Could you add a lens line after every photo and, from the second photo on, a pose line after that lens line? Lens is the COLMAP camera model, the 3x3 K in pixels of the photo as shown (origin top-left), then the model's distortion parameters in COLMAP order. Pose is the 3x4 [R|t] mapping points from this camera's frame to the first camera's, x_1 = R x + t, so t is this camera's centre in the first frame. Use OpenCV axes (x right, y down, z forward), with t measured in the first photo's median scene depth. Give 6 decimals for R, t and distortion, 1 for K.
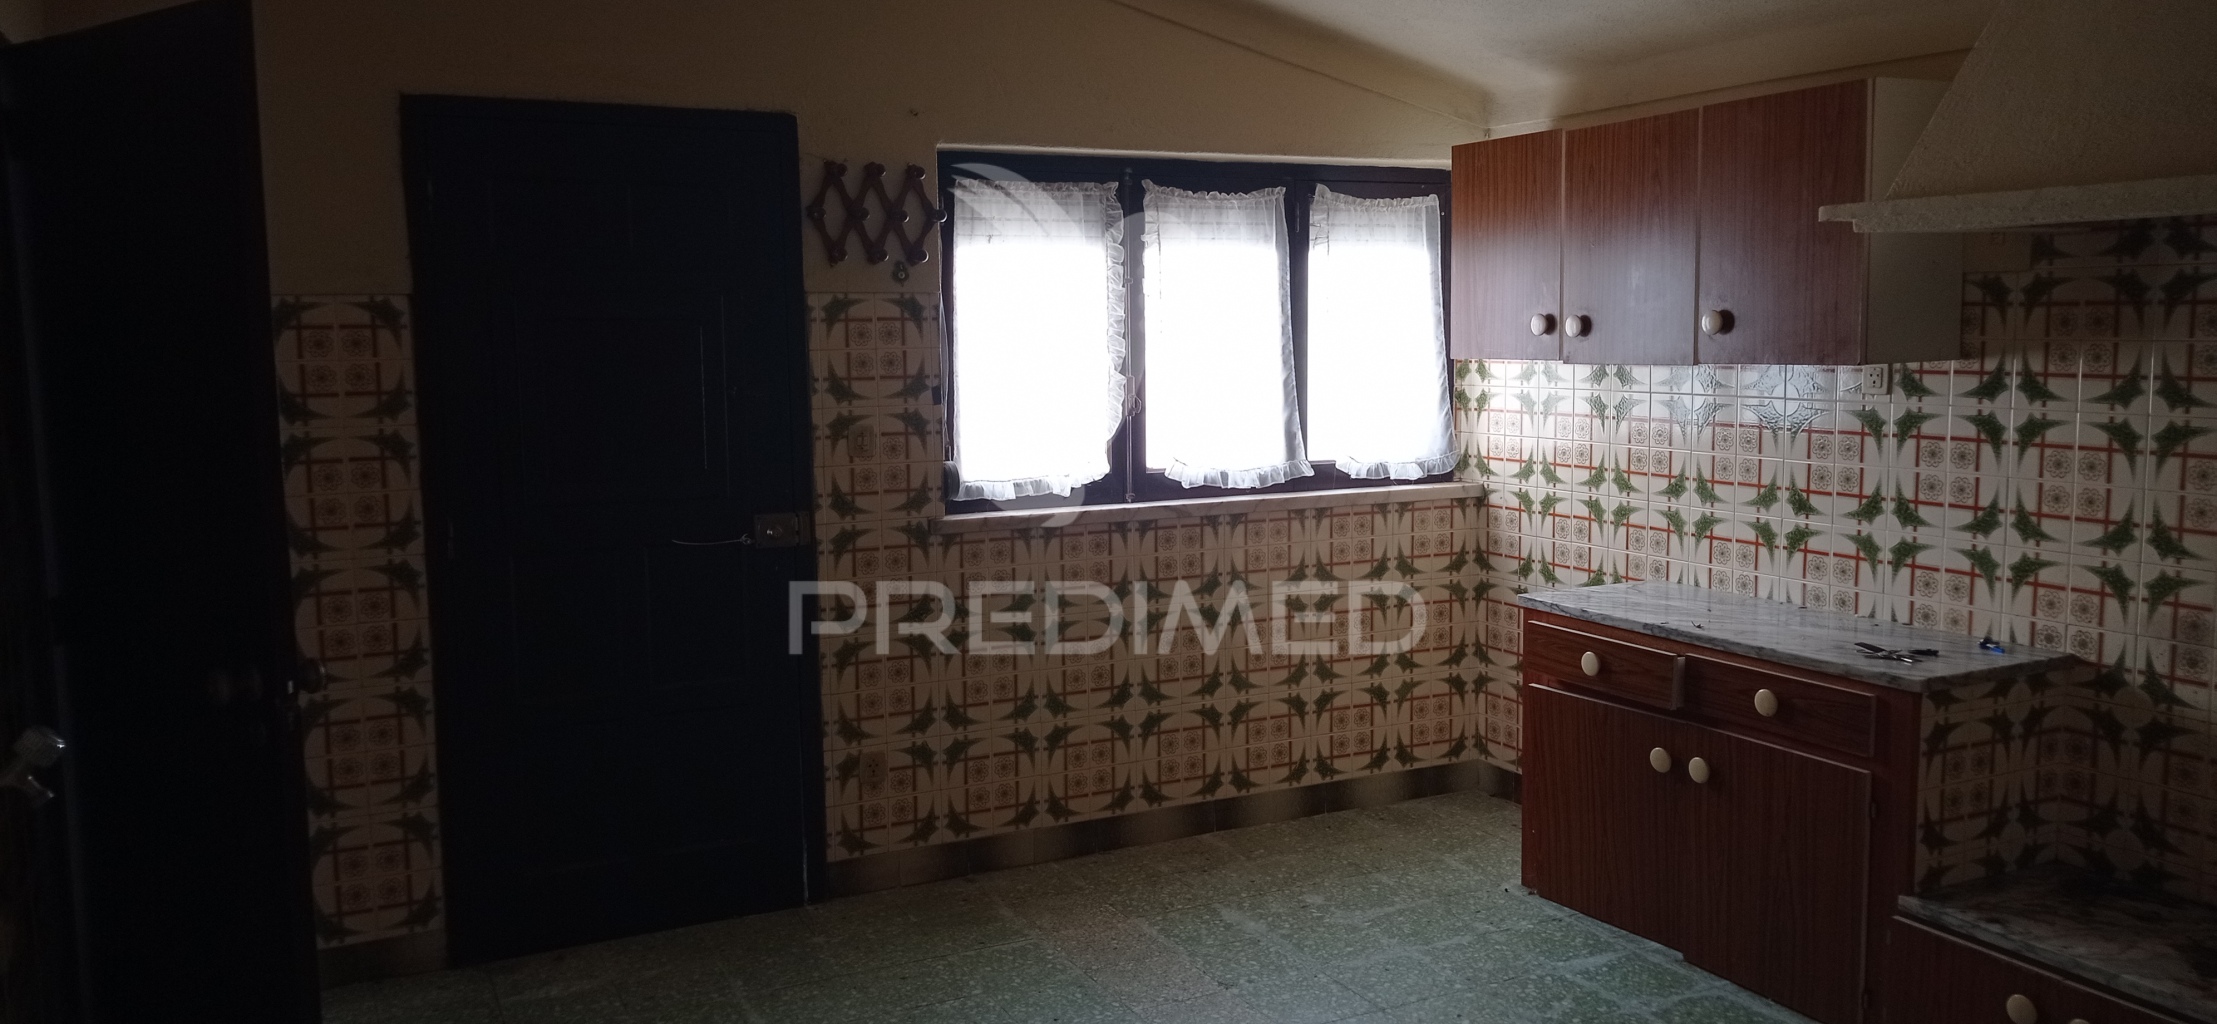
lens RADIAL K [[1646.8, 0, 1112.1], [0, 1646.8, 505.3], [0, 0, 1]] dist [0.122548, -0.207206]
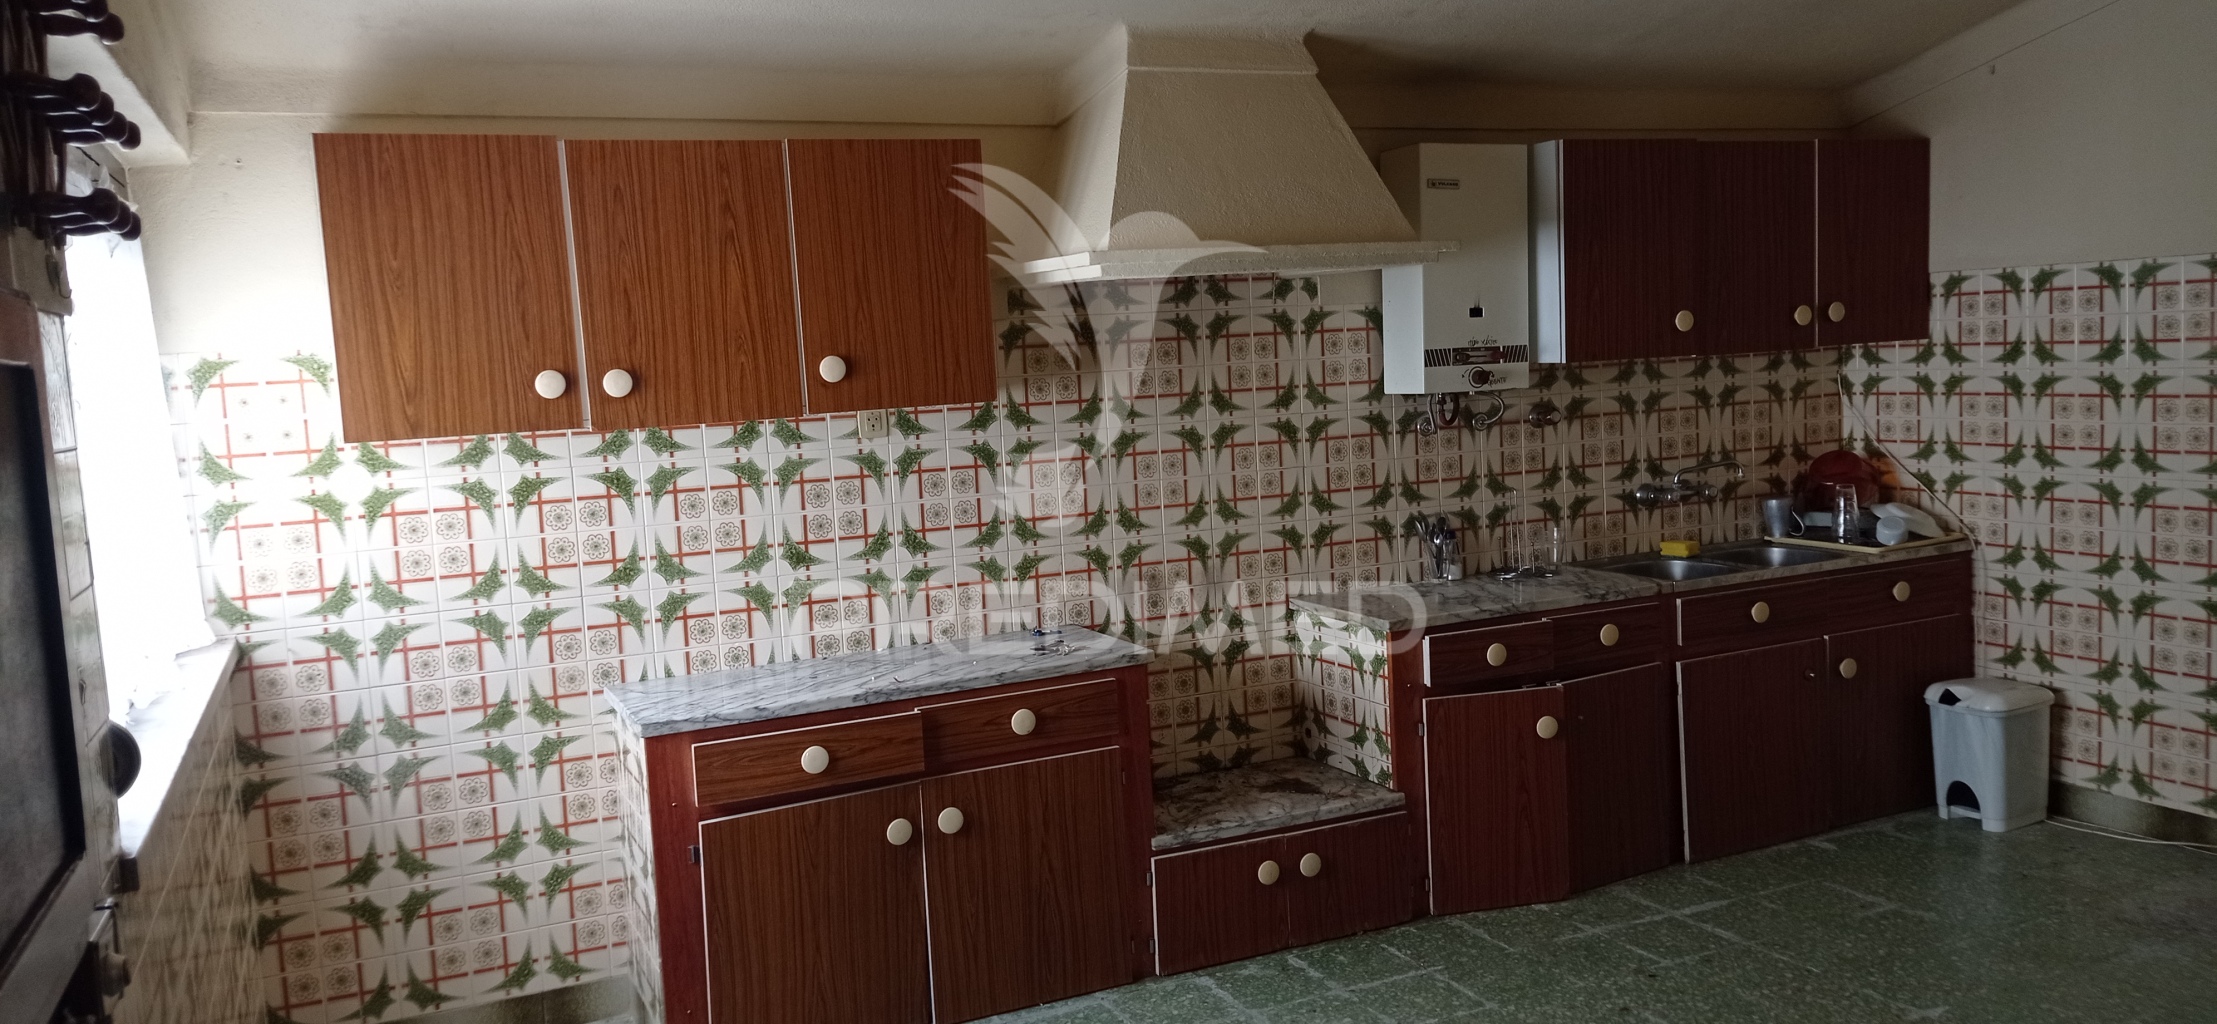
lens RADIAL K [[1665.7, 0, 1108.5], [0, 1665.7, 512.0], [0, 0, 1]] dist [0.116235, -0.000811]
pose [[0.029378, -0.097457, 0.994806, -0.603868], [0.159281, 0.982975, 0.091594, -0.094974], [-0.986796, 0.155763, 0.044401, 0.832324]]
